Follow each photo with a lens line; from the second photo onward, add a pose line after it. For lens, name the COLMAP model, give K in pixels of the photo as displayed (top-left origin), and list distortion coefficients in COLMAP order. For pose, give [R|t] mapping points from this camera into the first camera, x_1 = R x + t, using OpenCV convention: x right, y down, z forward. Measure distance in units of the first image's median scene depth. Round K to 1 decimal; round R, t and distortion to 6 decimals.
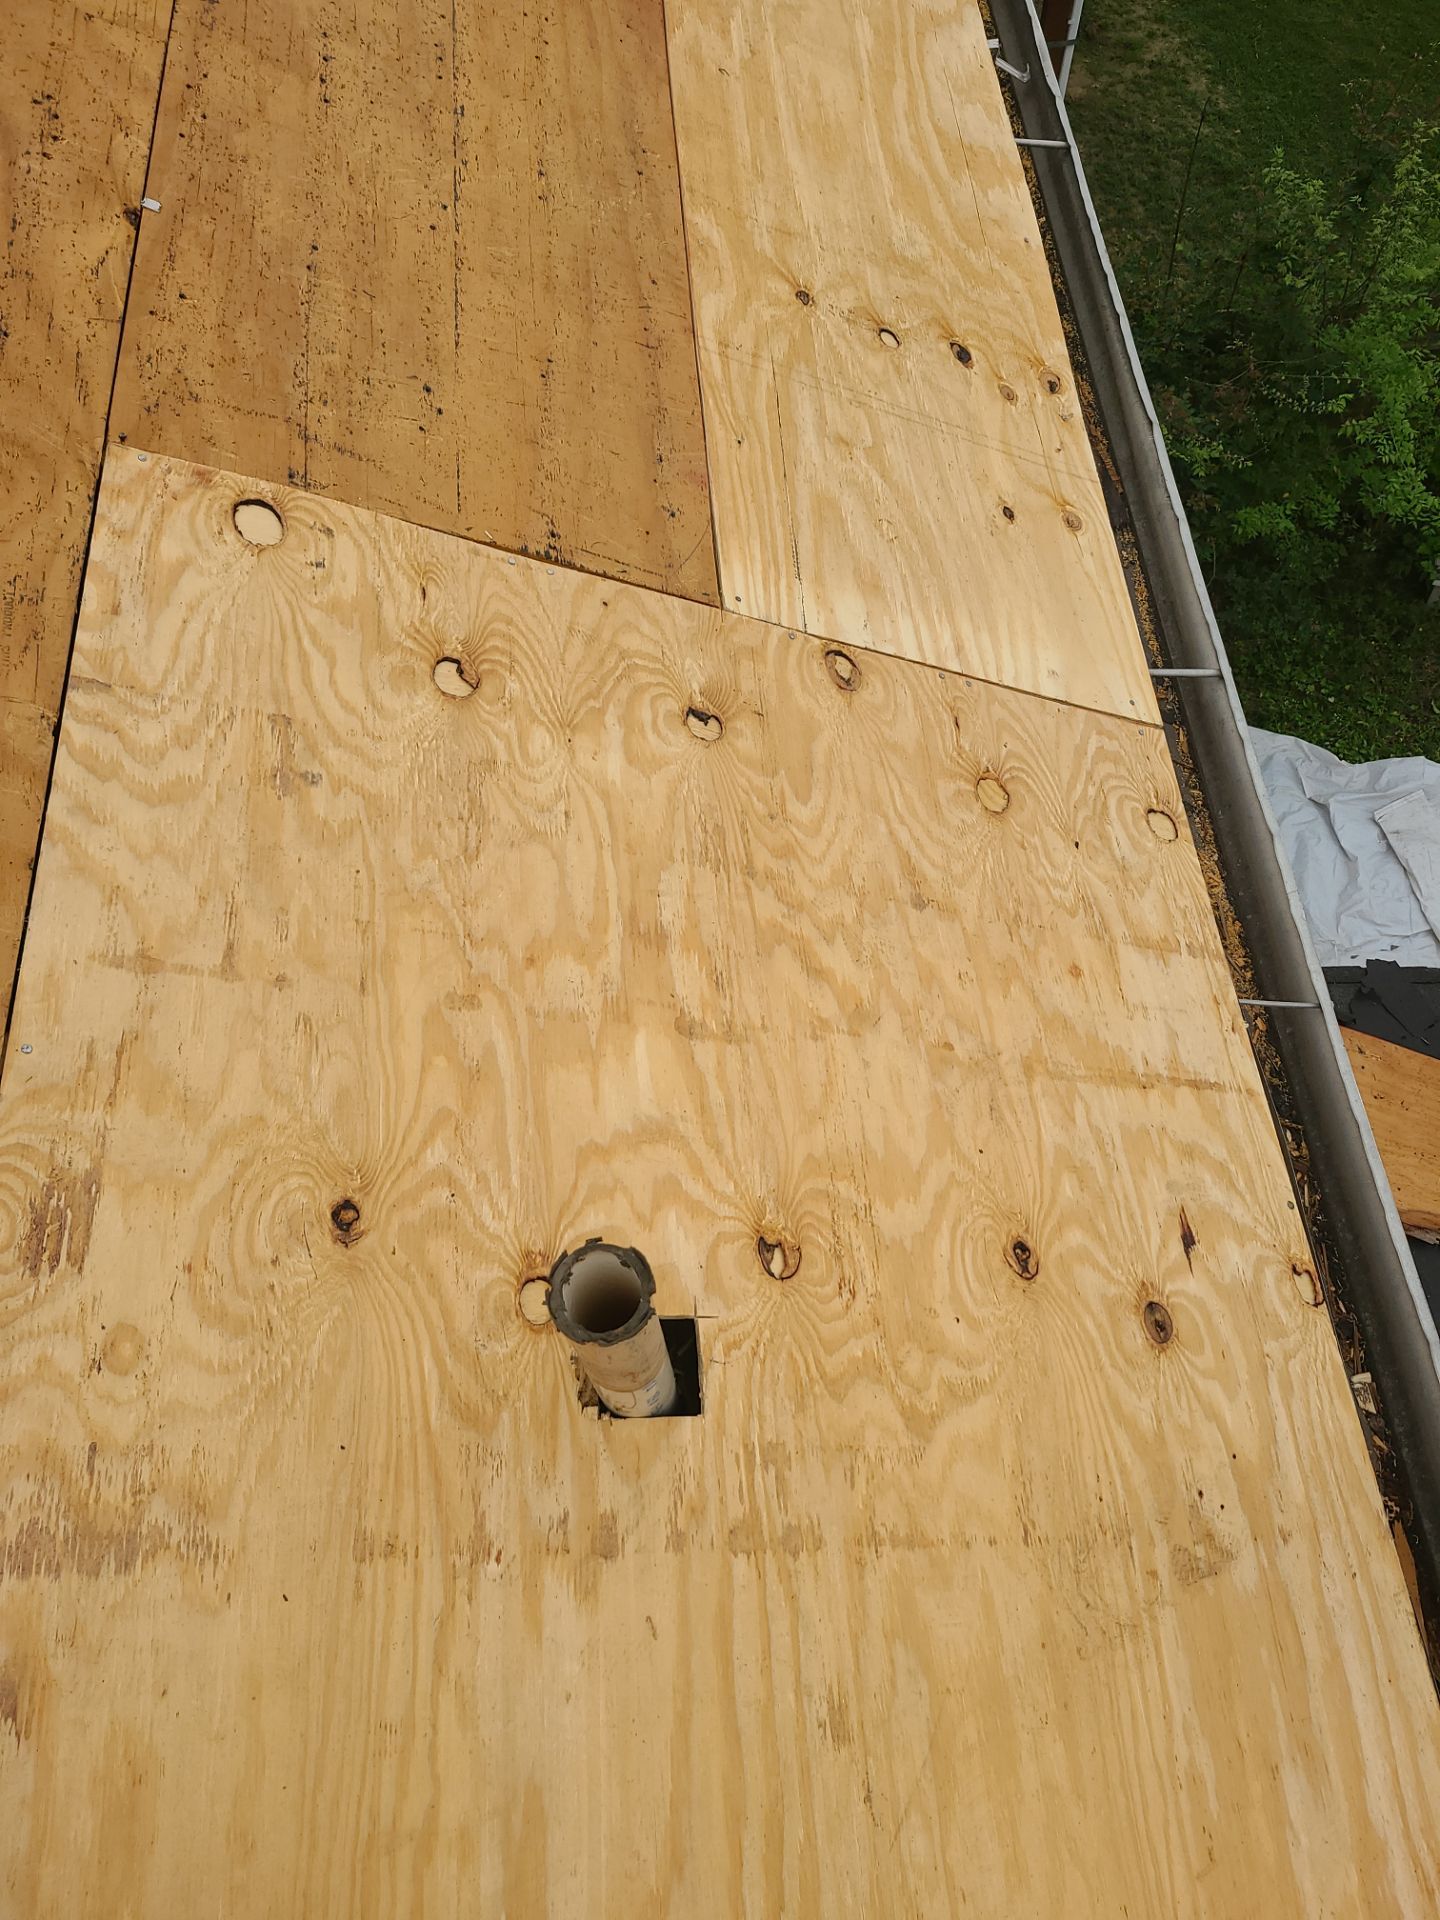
lens RADIAL K [[1201.3, 0, 534.3], [0, 1201.3, 956.2], [0, 0, 1]] dist [0.021679, -0.019860]
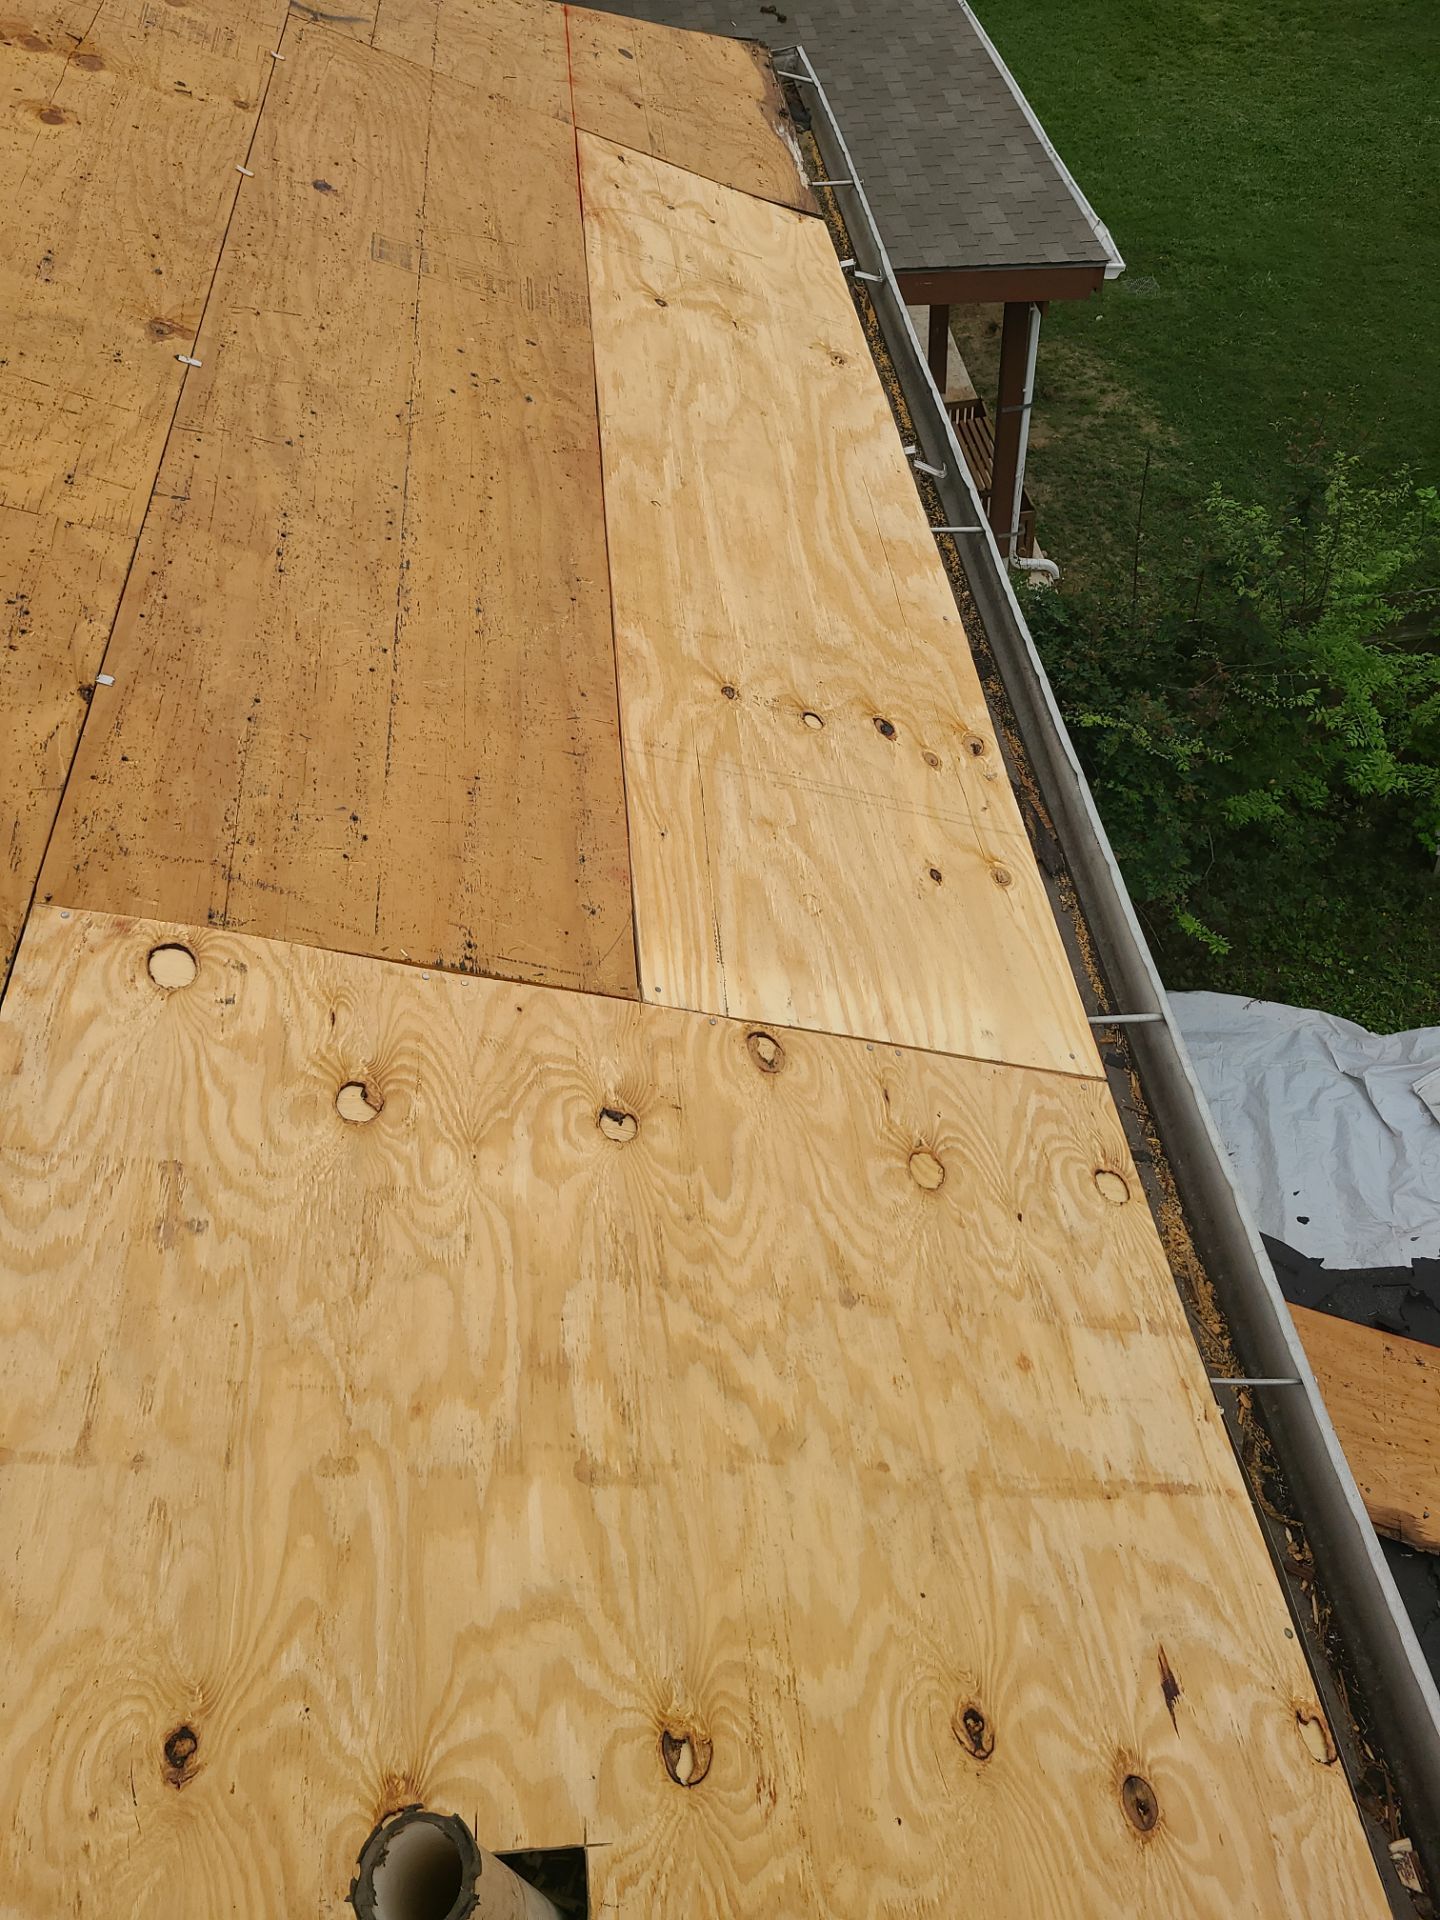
lens RADIAL K [[1173.0, 0, 581.0], [0, 1173.0, 967.2], [0, 0, 1]] dist [0.016616, -0.015481]
pose [[0.997746, -0.056268, -0.036561, 0.154180], [0.047404, 0.976667, -0.209463, -0.117398], [0.047494, 0.207258, 0.977133, 0.010801]]
